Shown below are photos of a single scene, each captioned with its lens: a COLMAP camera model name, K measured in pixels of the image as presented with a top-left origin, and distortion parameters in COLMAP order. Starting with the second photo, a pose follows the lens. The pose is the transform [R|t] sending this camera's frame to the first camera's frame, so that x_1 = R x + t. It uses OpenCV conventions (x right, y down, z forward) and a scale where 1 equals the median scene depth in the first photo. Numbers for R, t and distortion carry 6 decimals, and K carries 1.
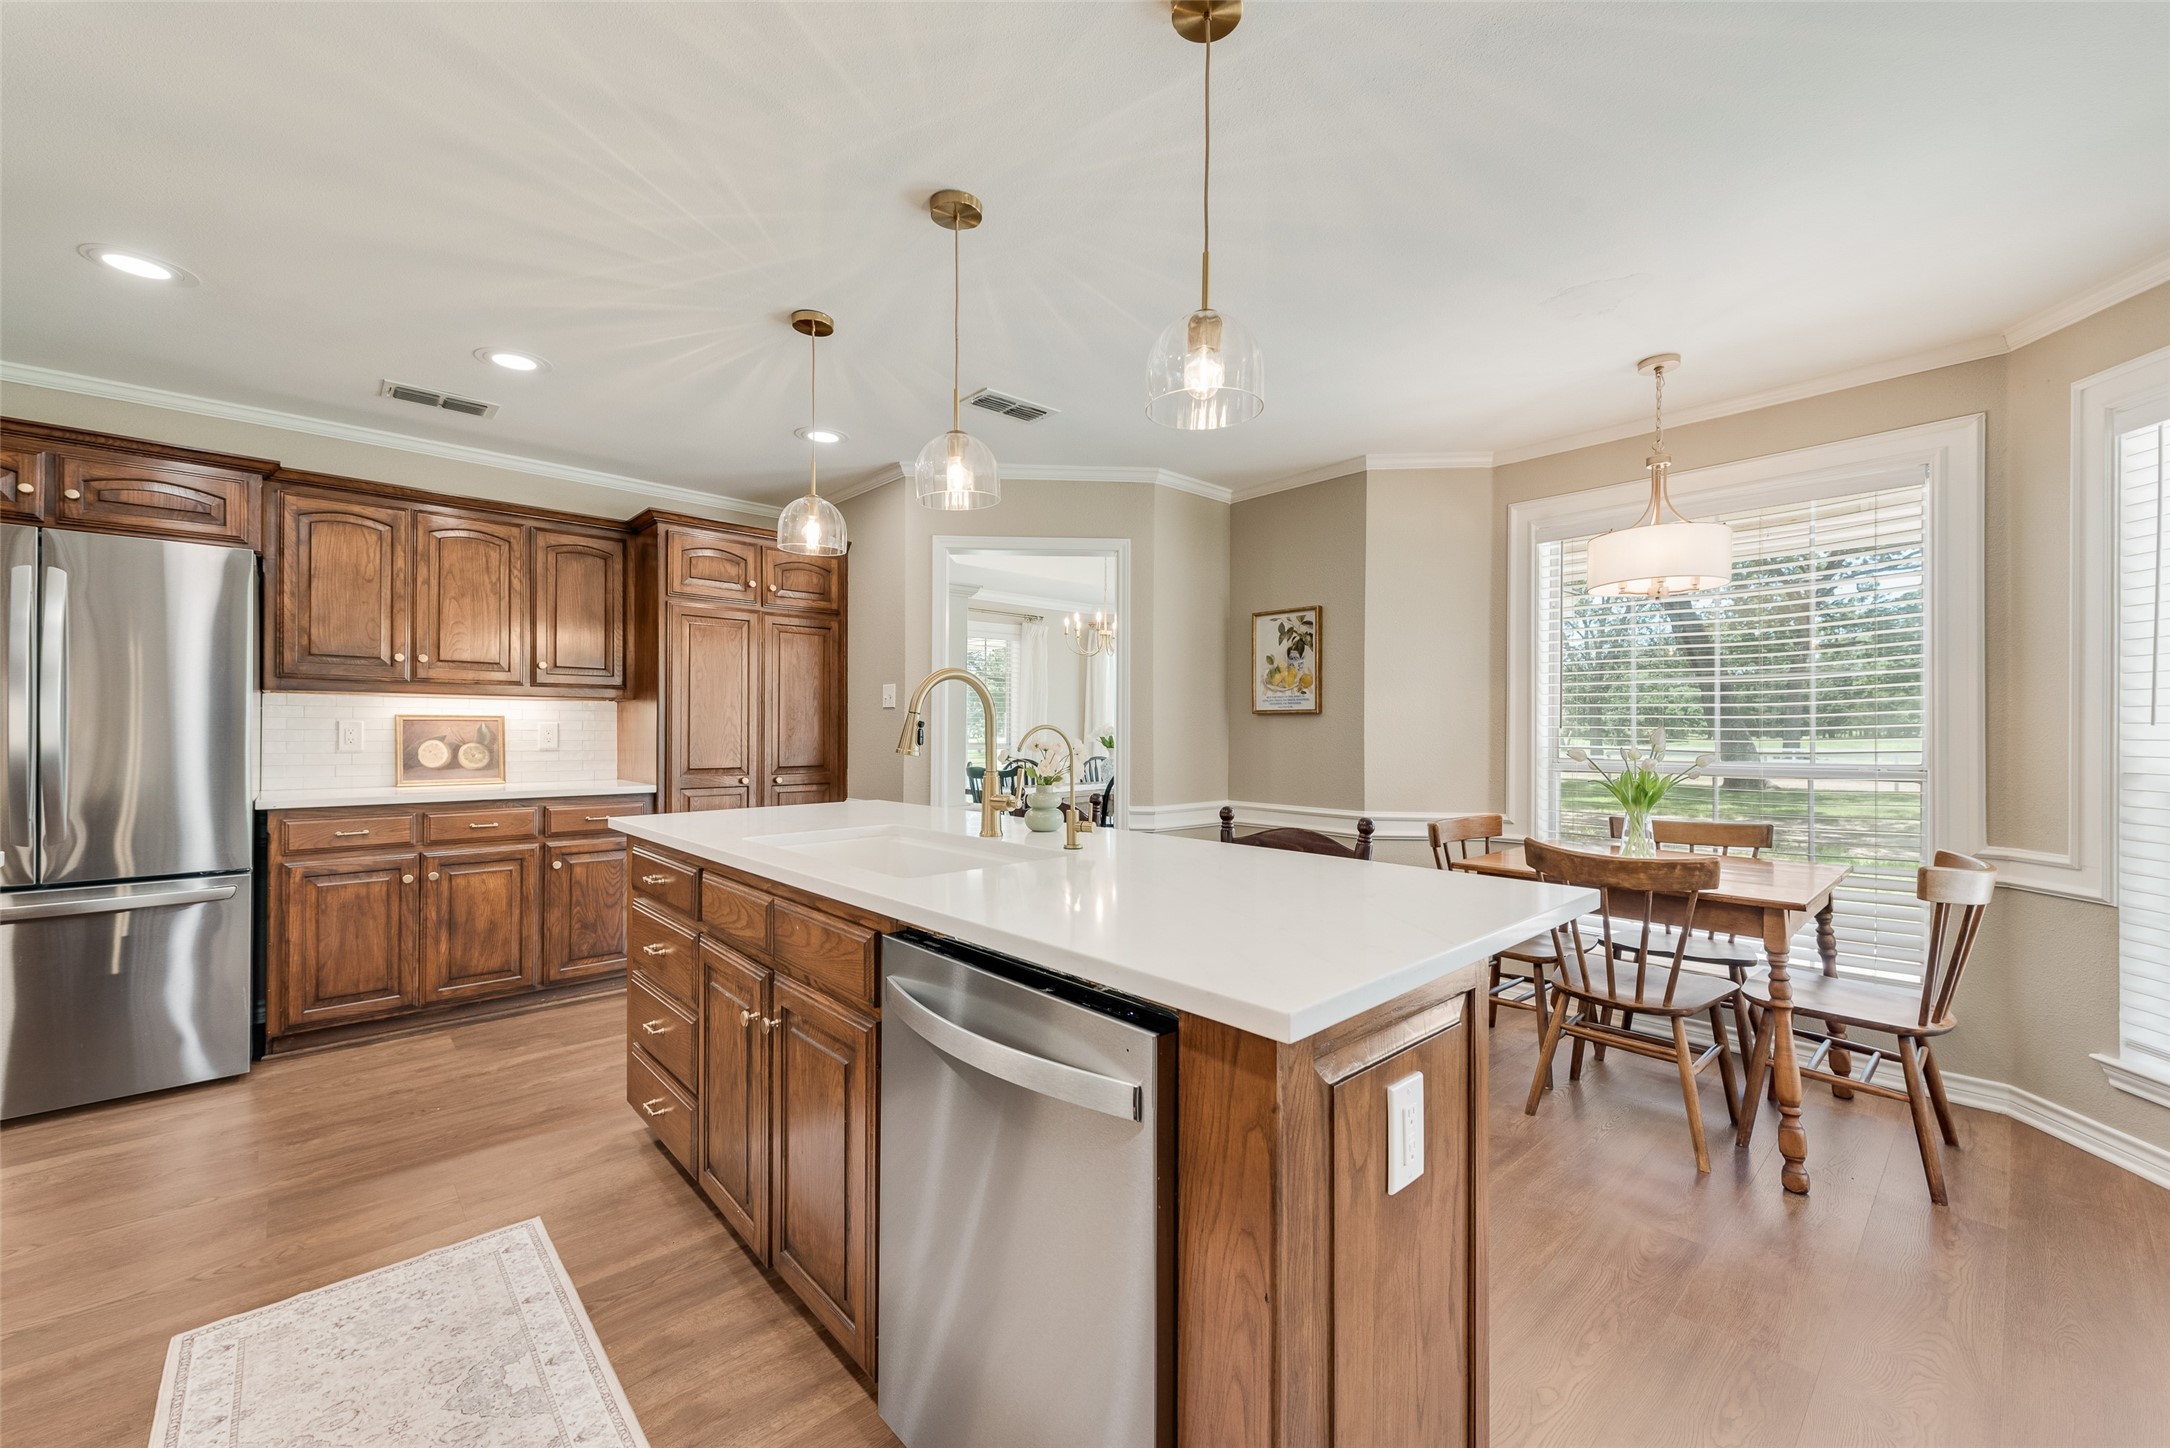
lens RADIAL K [[853.1, 0, 1085.0], [0, 853.1, 728.2], [0, 0, 1]] dist [0.016917, -0.003843]
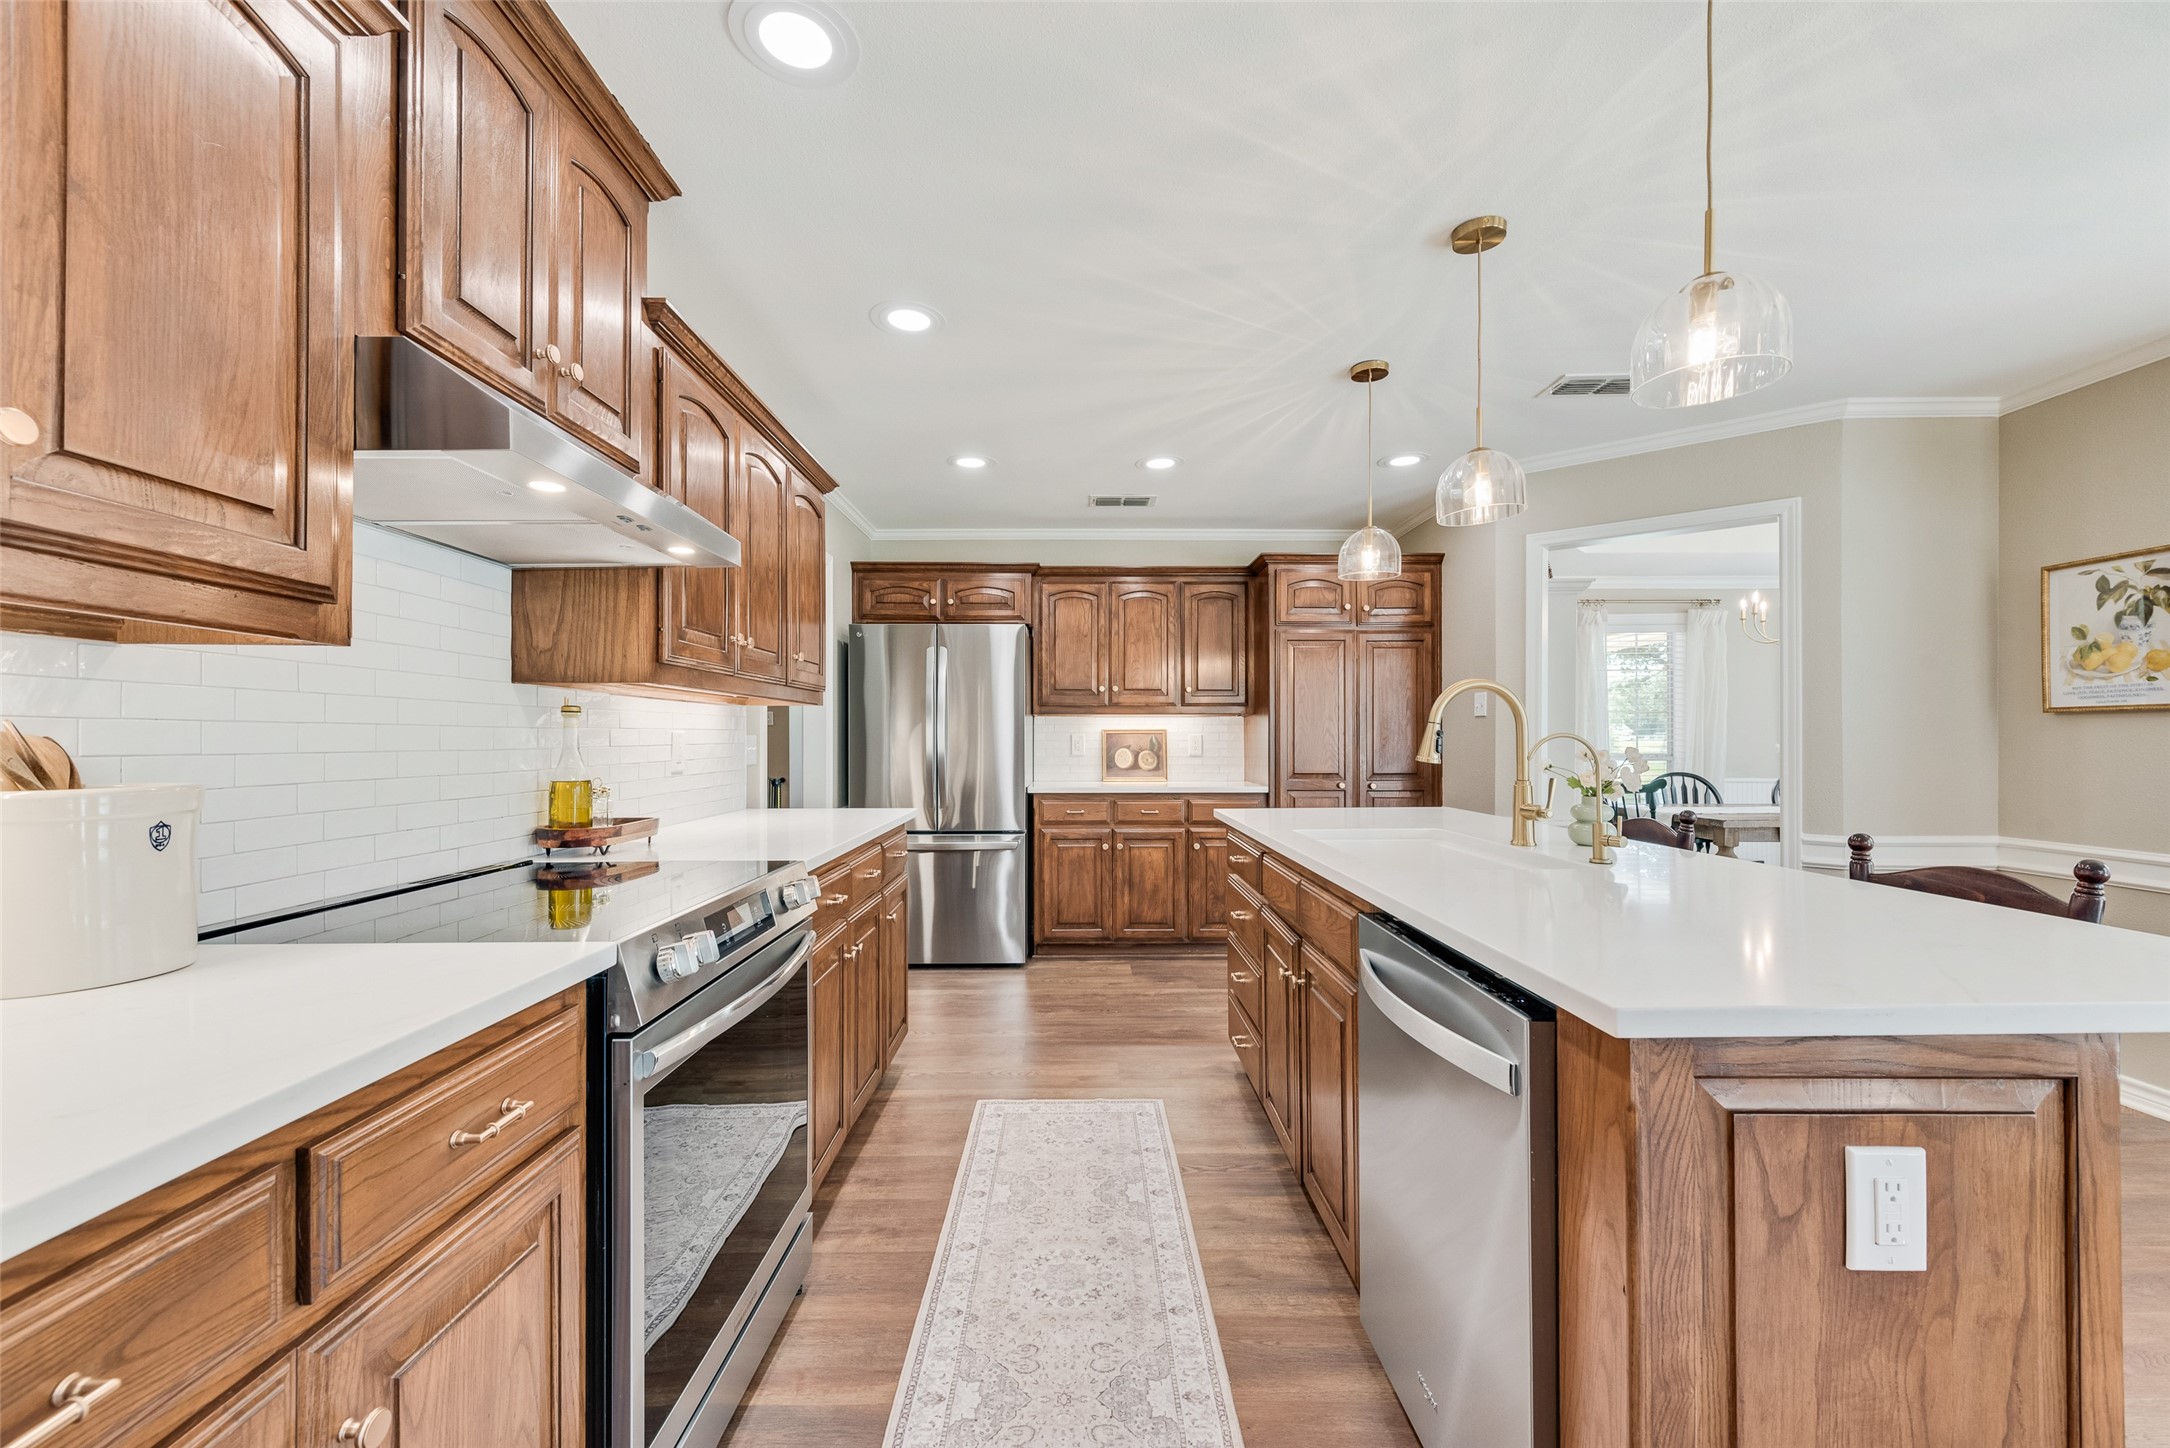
lens RADIAL K [[853.1, 0, 1086.6], [0, 853.1, 731.7], [0, 0, 1]] dist [0.016917, -0.003843]
pose [[0.744983, -0.010597, -0.666999, 0.134345], [0.005874, 0.999939, -0.009326, 0.000814], [0.667058, 0.003030, 0.745000, -0.061551]]
